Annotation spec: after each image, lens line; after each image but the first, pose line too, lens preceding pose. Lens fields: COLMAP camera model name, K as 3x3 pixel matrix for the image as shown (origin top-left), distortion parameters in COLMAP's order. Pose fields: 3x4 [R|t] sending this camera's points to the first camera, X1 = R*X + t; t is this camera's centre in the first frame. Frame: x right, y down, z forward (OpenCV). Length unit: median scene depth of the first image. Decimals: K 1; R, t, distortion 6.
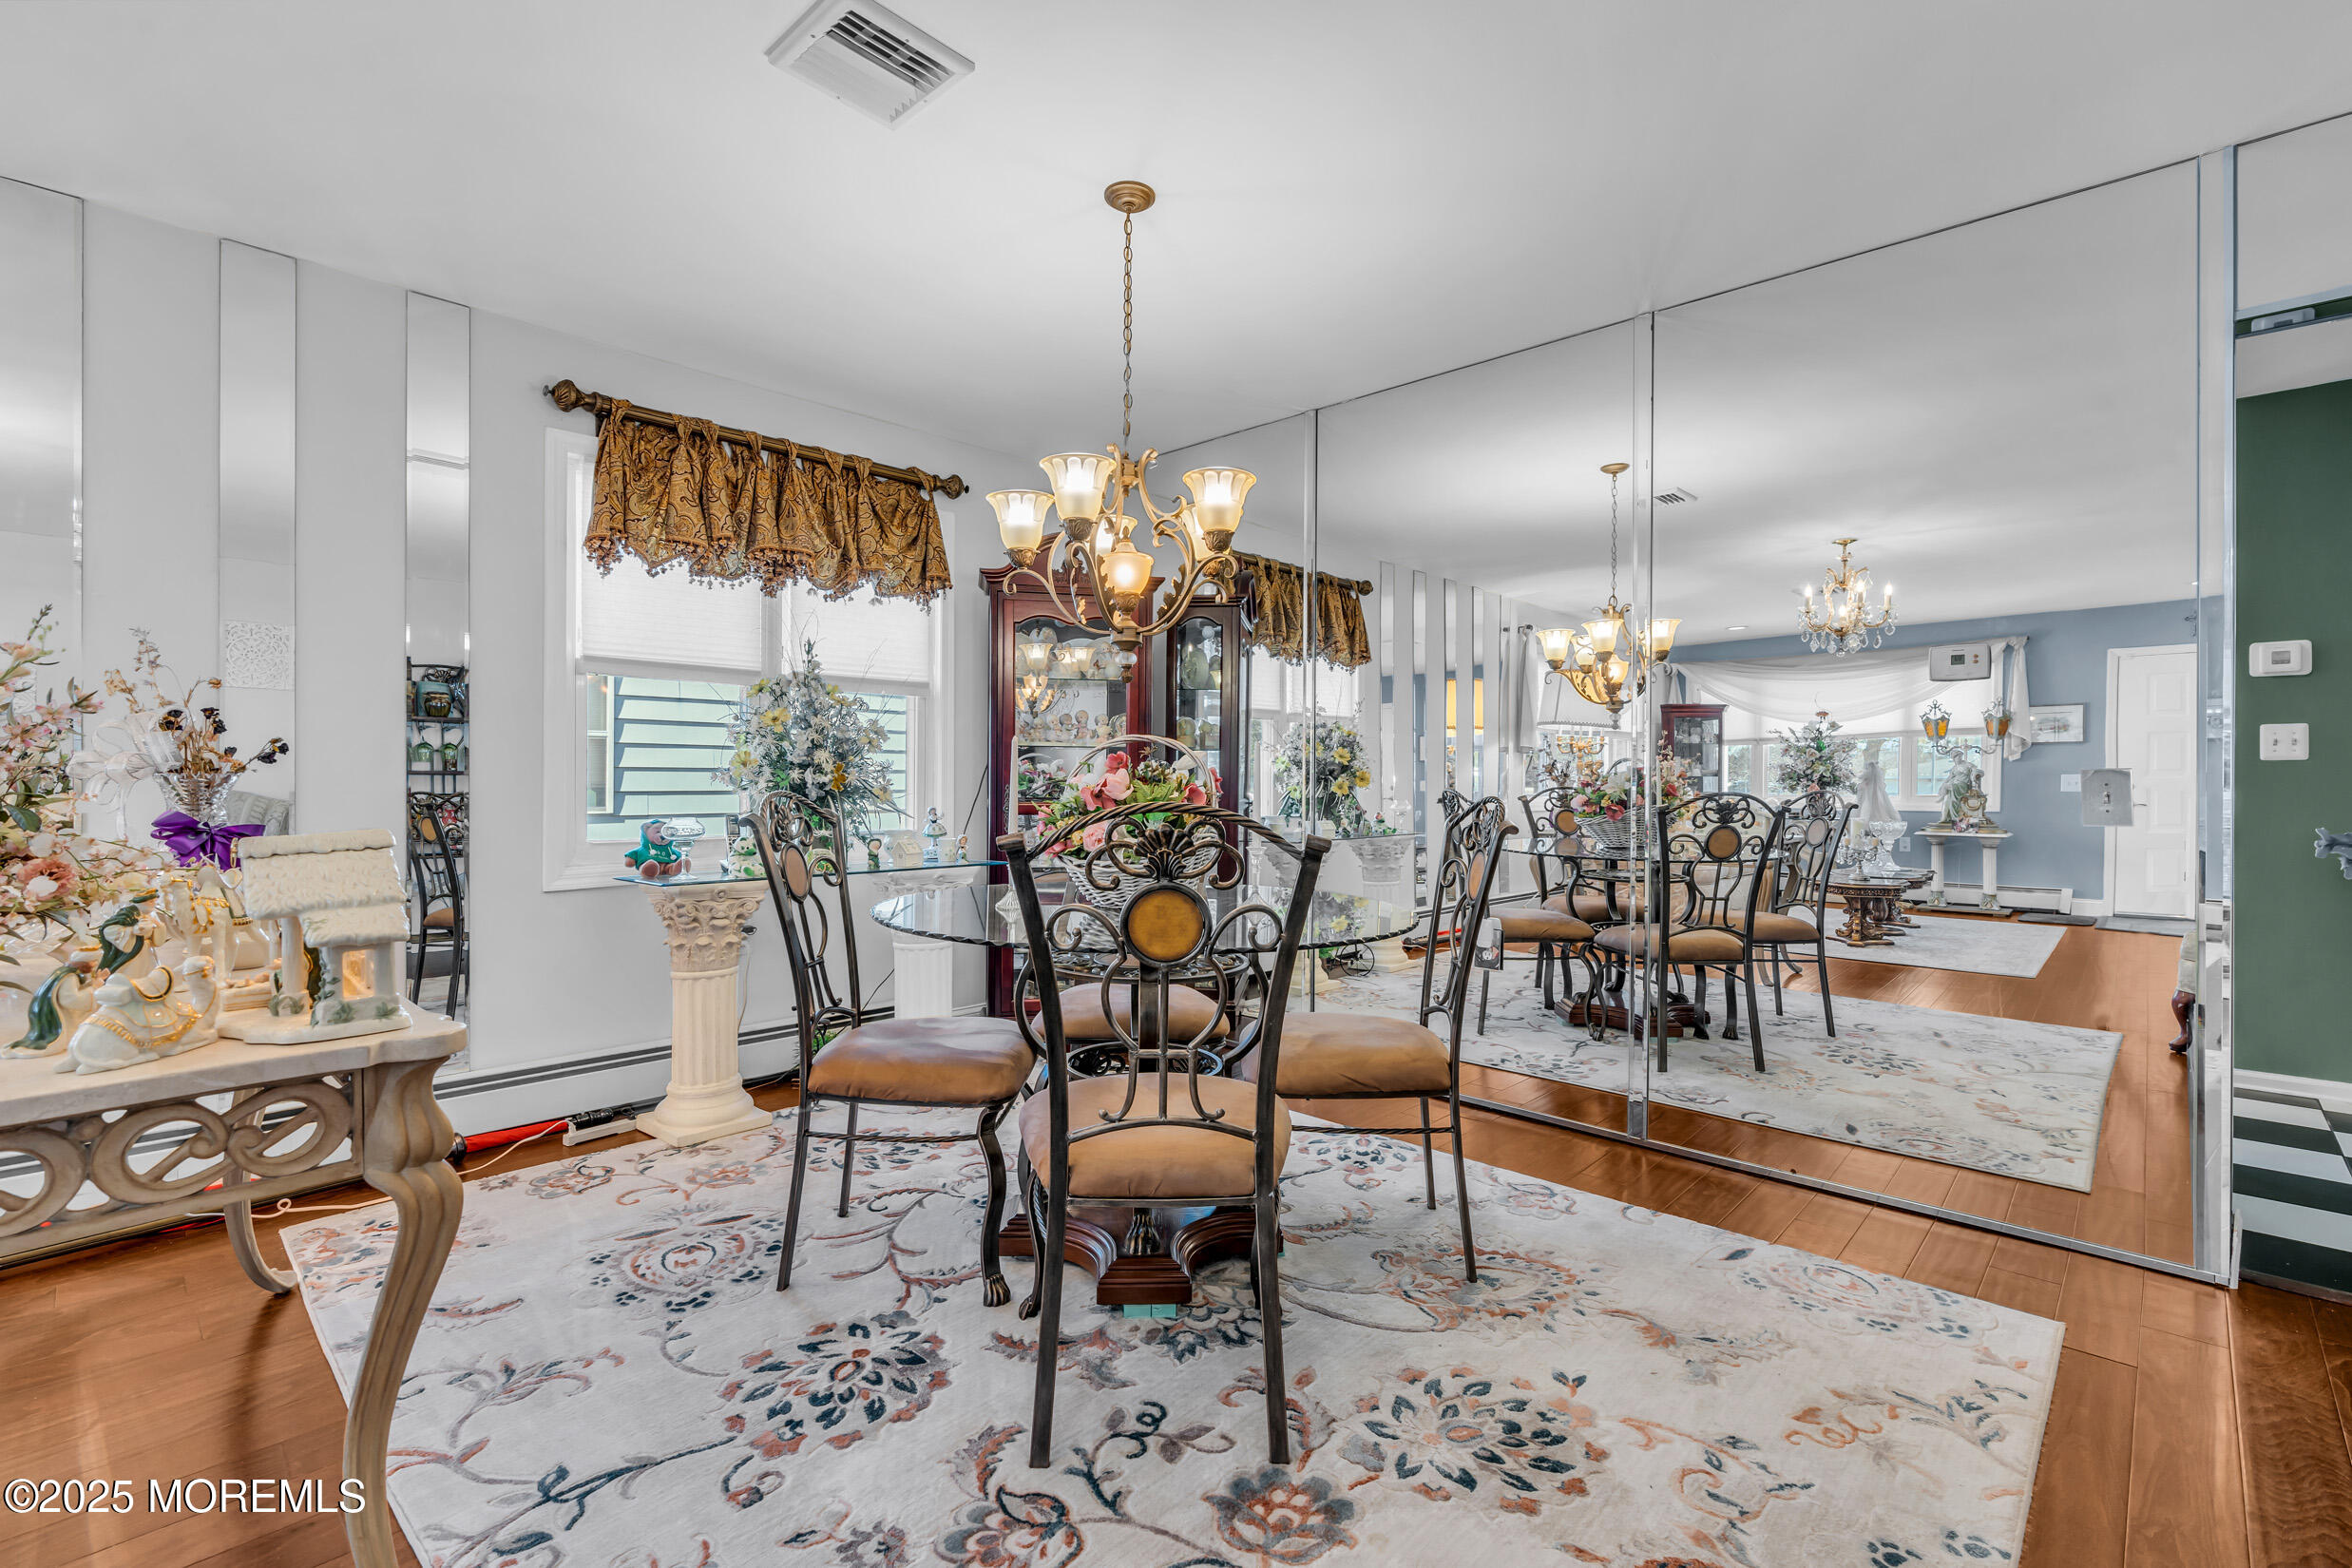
lens RADIAL K [[1056.3, 0, 1173.6], [0, 1056.3, 772.4], [0, 0, 1]] dist [-0.011348, 0.003760]
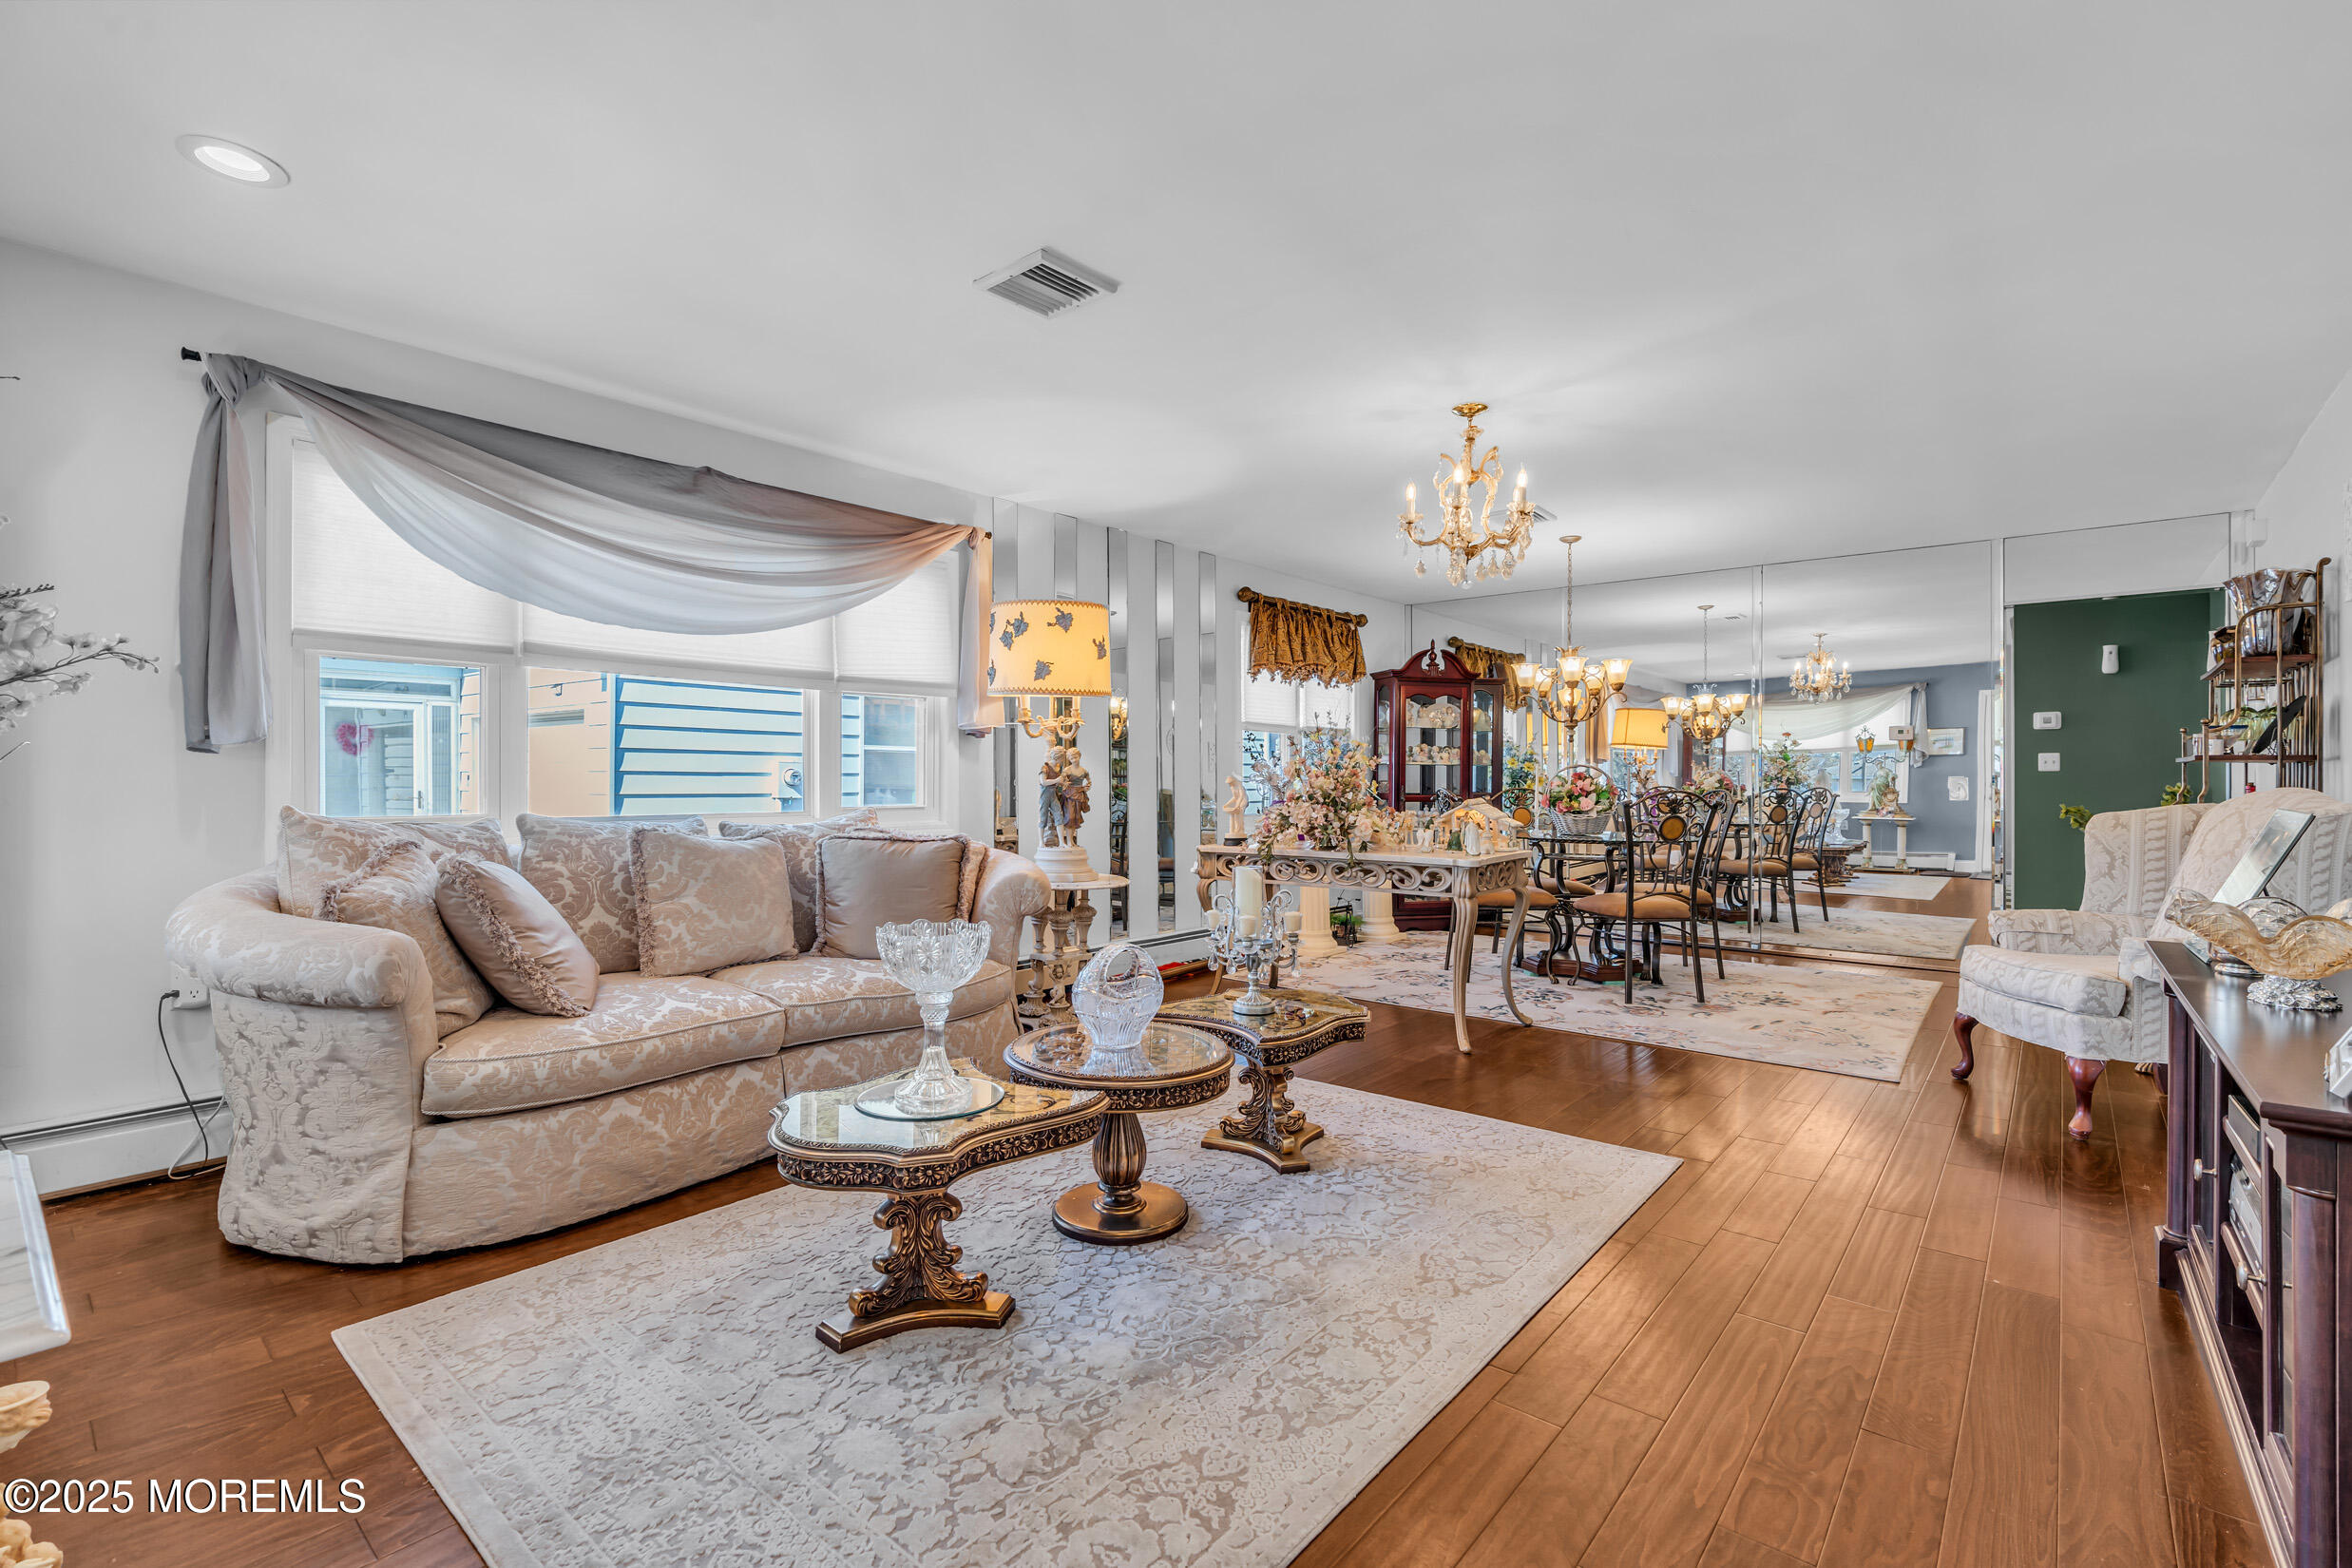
lens RADIAL K [[1056.3, 0, 1196.4], [0, 1056.3, 774.1], [0, 0, 1]] dist [-0.011348, 0.003760]
pose [[0.997227, -0.001962, 0.074395, -0.681211], [0.001974, 0.999998, -0.000085, -0.009567], [-0.074395, 0.000232, 0.997229, -0.847257]]
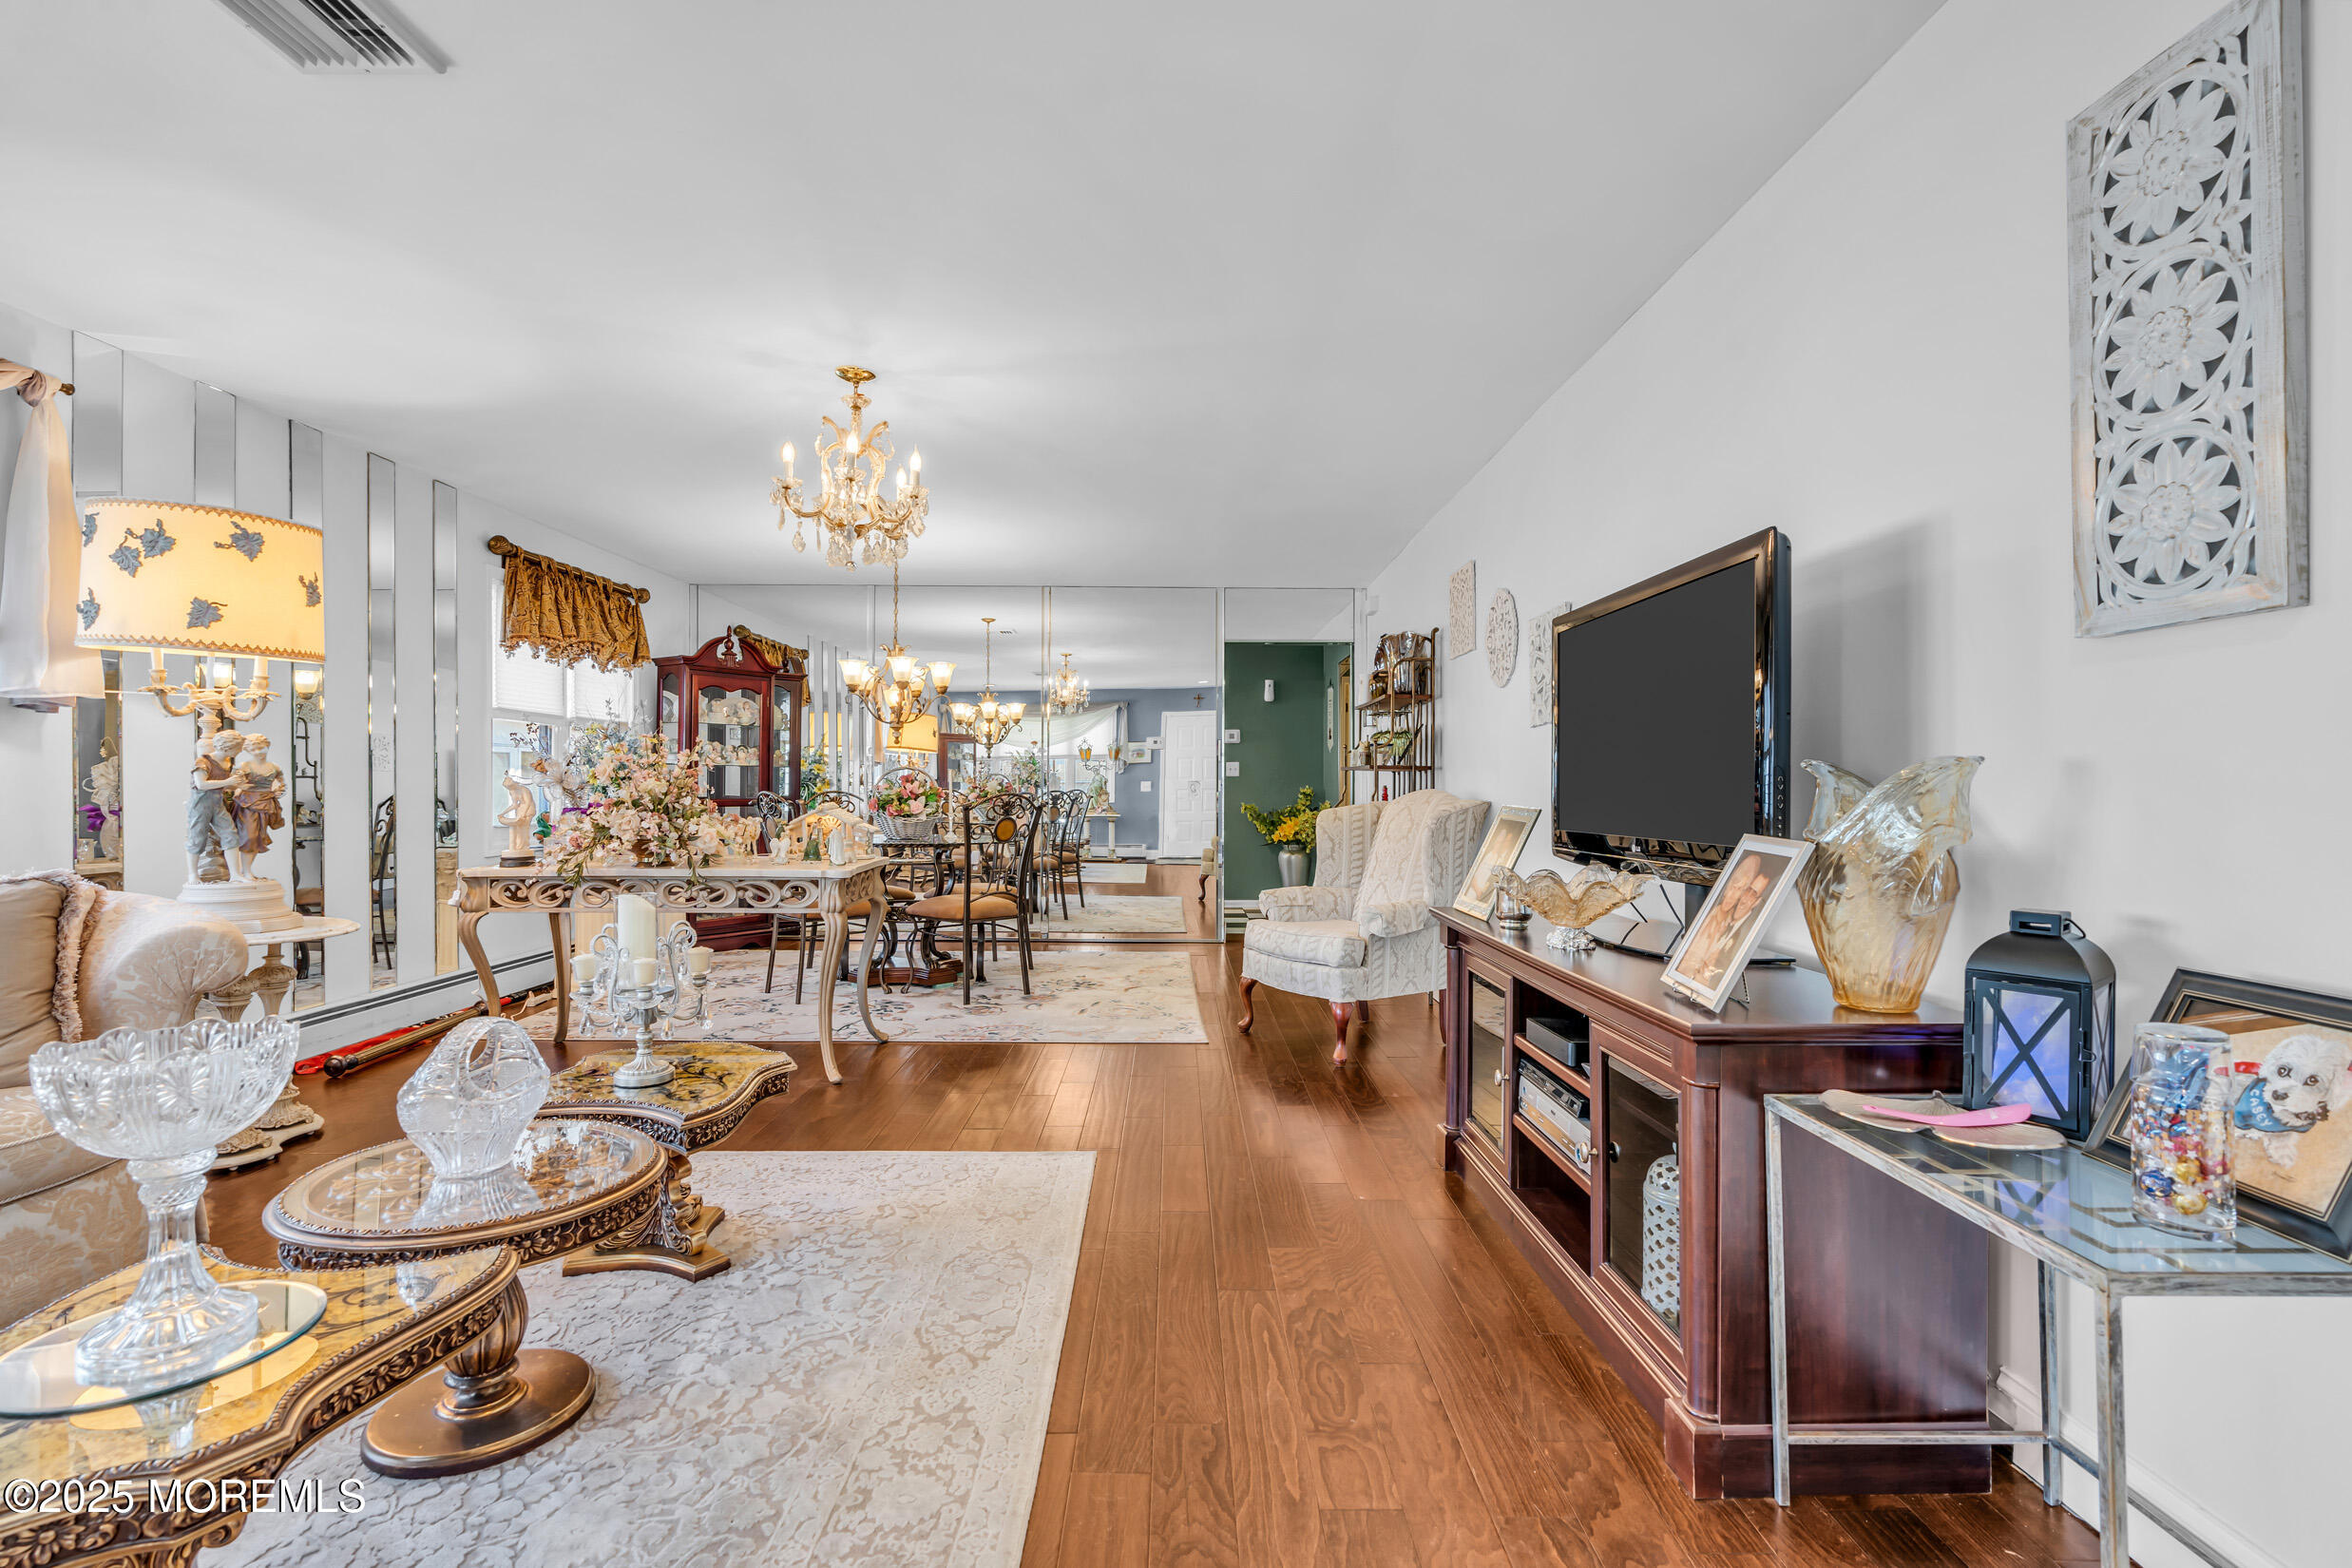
lens RADIAL K [[1056.3, 0, 1177.4], [0, 1056.3, 778.4], [0, 0, 1]] dist [-0.011348, 0.003760]
pose [[0.717507, 0.002585, 0.696547, -0.784837], [-0.004069, 0.999992, 0.000480, -0.008492], [-0.696540, -0.003178, 0.717511, -0.711399]]
